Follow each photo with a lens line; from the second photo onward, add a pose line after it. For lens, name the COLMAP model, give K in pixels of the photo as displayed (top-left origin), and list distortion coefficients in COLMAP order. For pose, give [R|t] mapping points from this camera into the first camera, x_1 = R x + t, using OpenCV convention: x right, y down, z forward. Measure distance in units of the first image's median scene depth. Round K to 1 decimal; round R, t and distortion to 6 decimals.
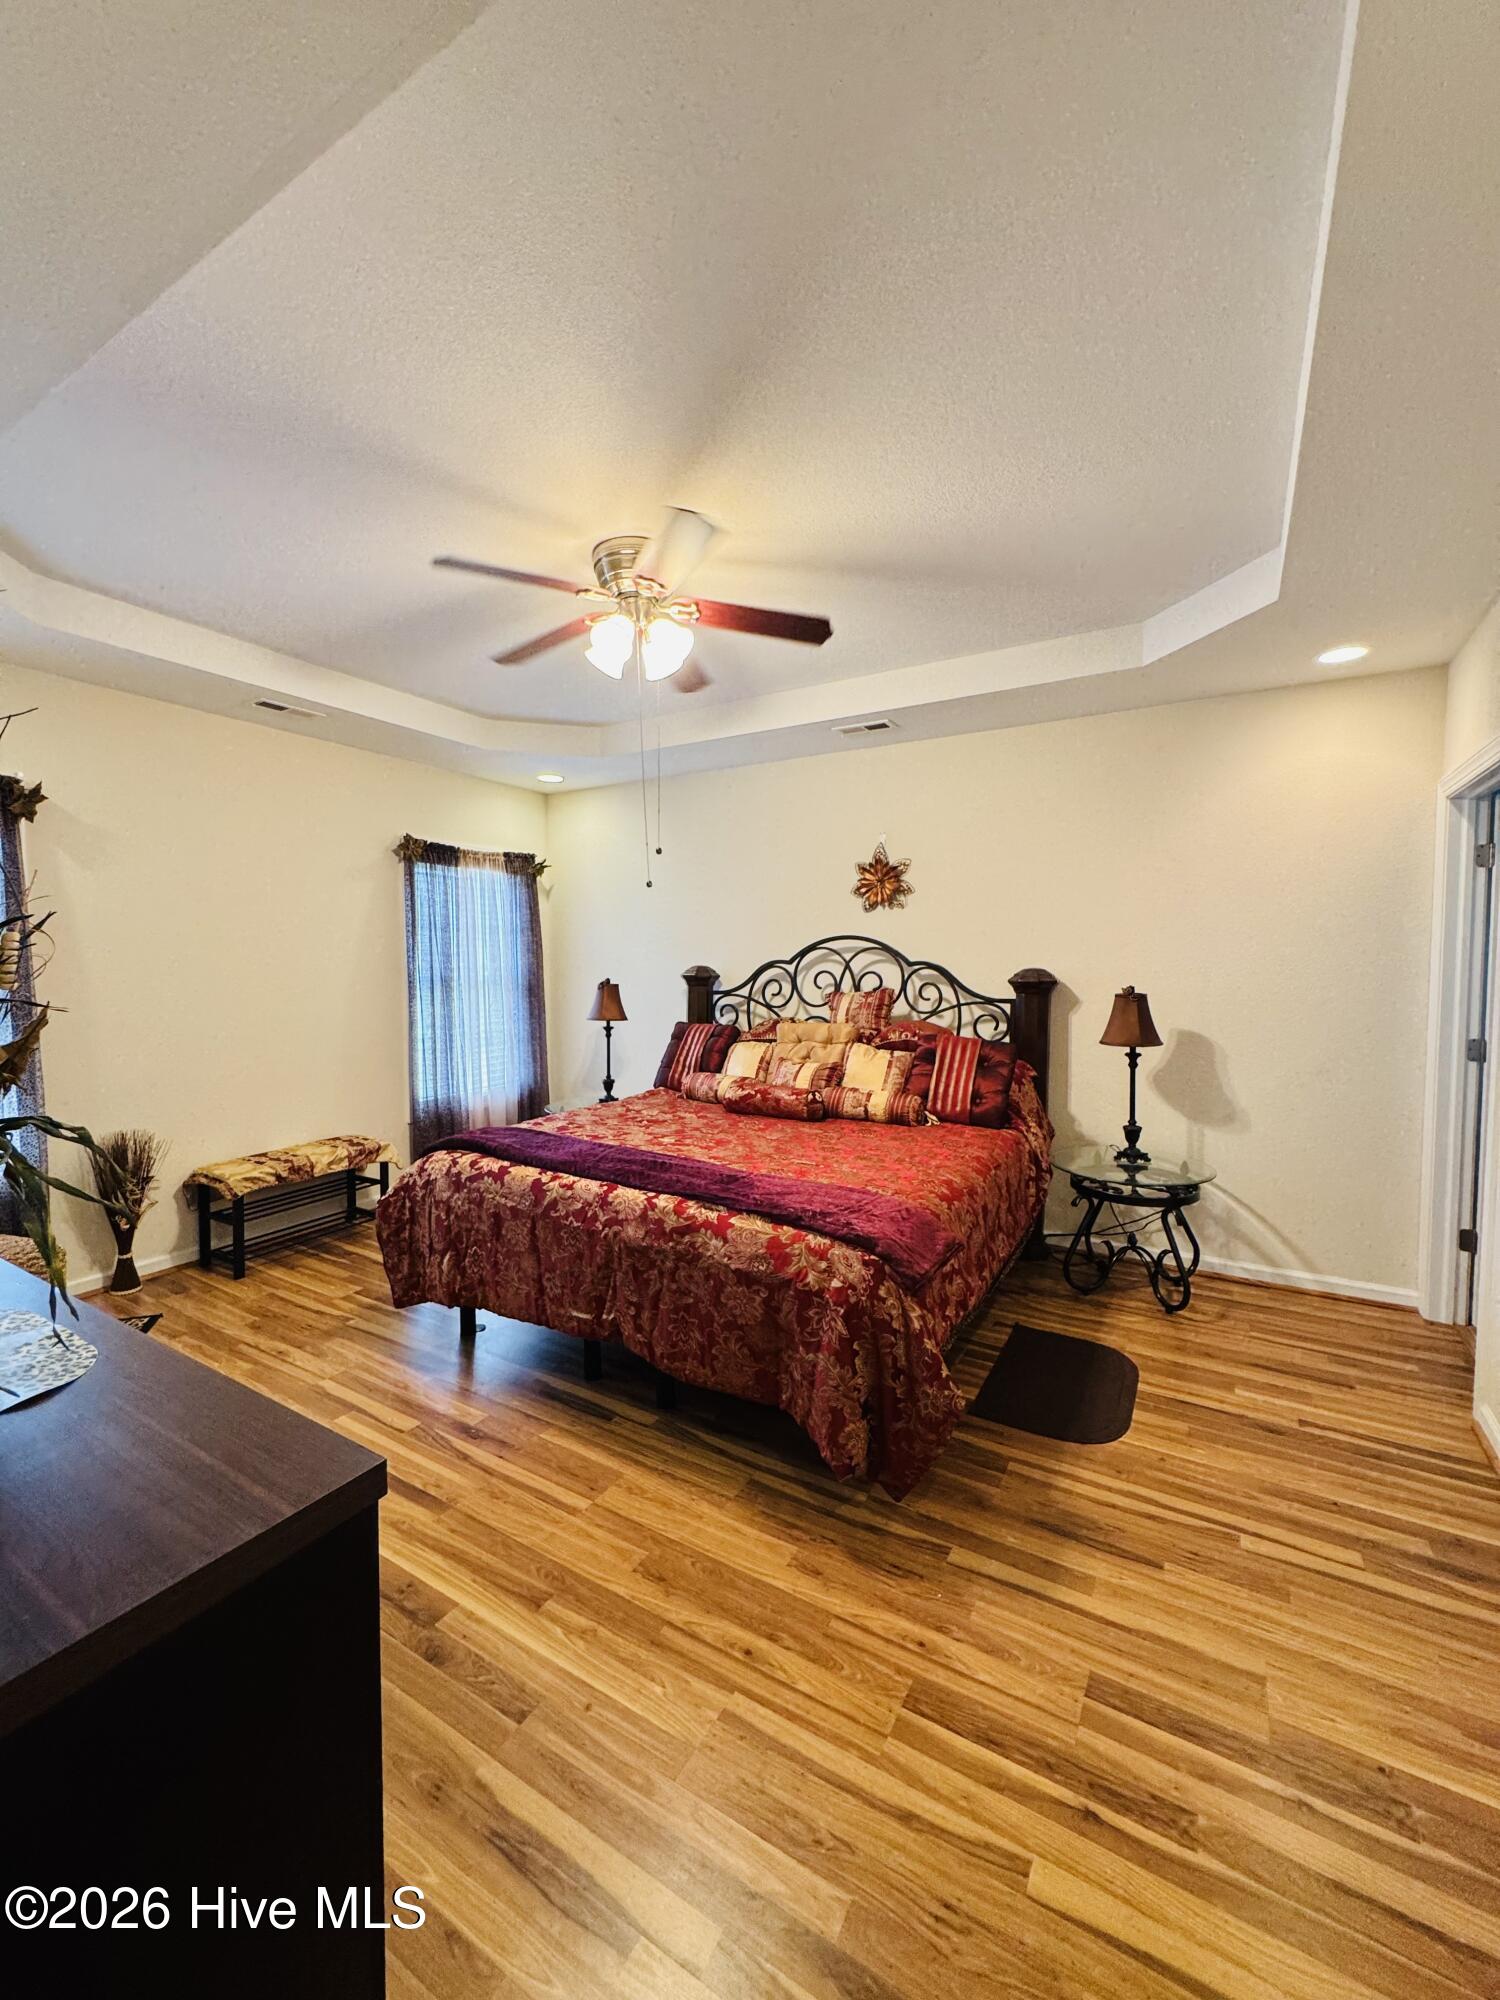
lens RADIAL K [[803.7, 0, 751.8], [0, 803.7, 994.2], [0, 0, 1]] dist [-0.001190, -0.000135]
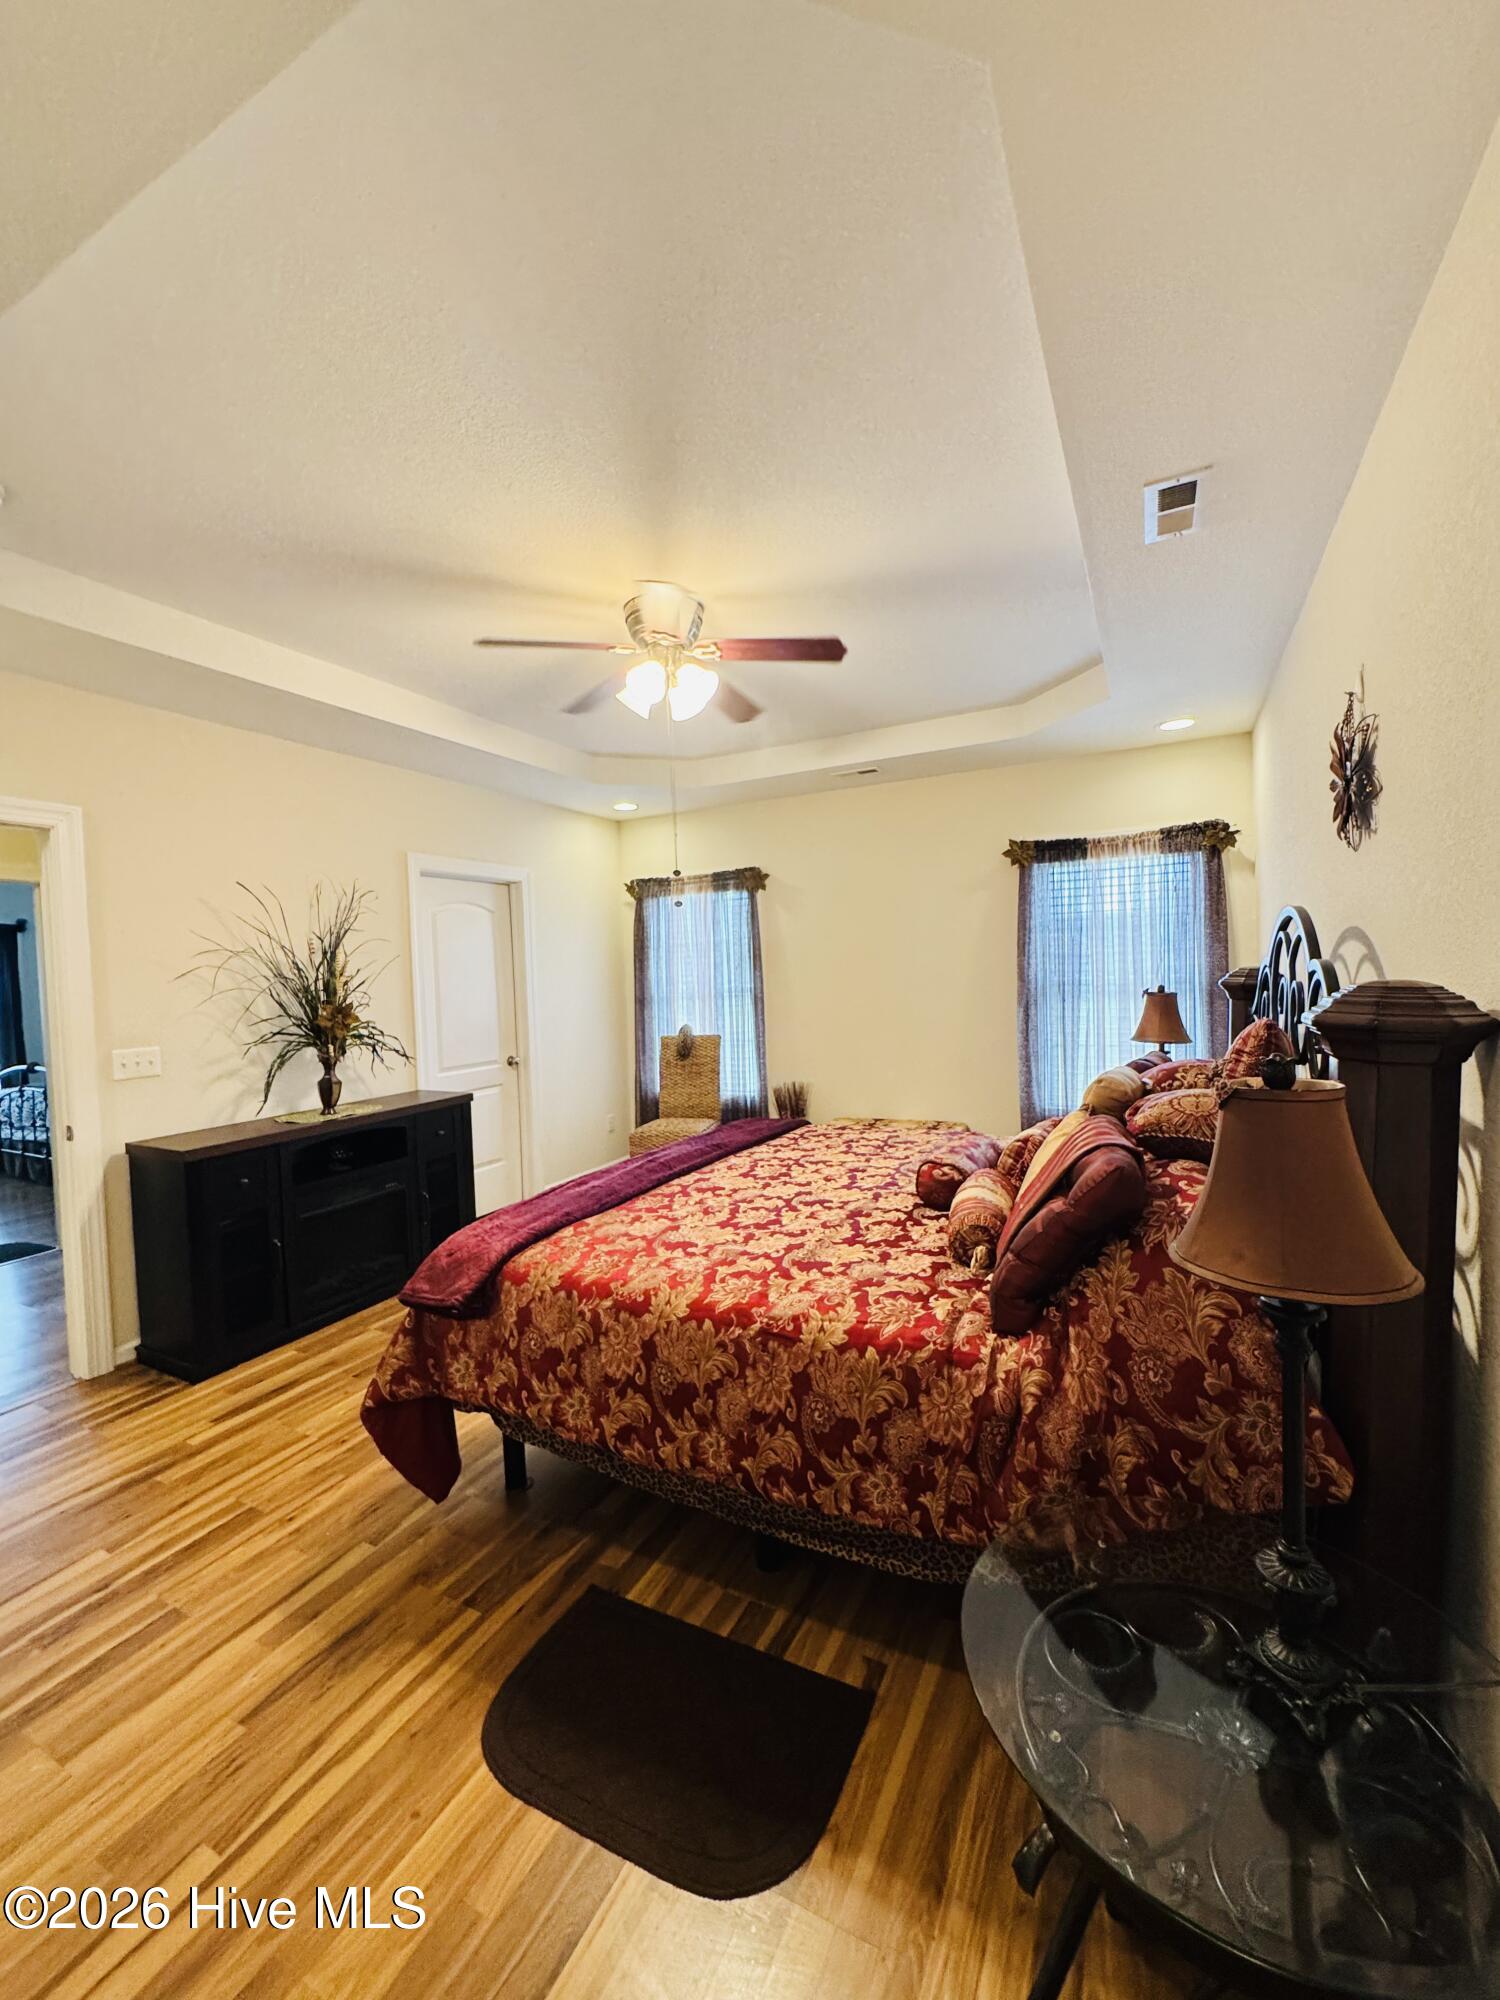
lens RADIAL K [[800.2, 0, 754.4], [0, 800.2, 1003.3], [0, 0, 1]] dist [-0.000389, 0.000185]
pose [[0.065042, 0.041763, -0.997008, 0.809143], [-0.012095, 0.999083, 0.041061, -0.044504], [0.997809, 0.009388, 0.065488, 0.886006]]
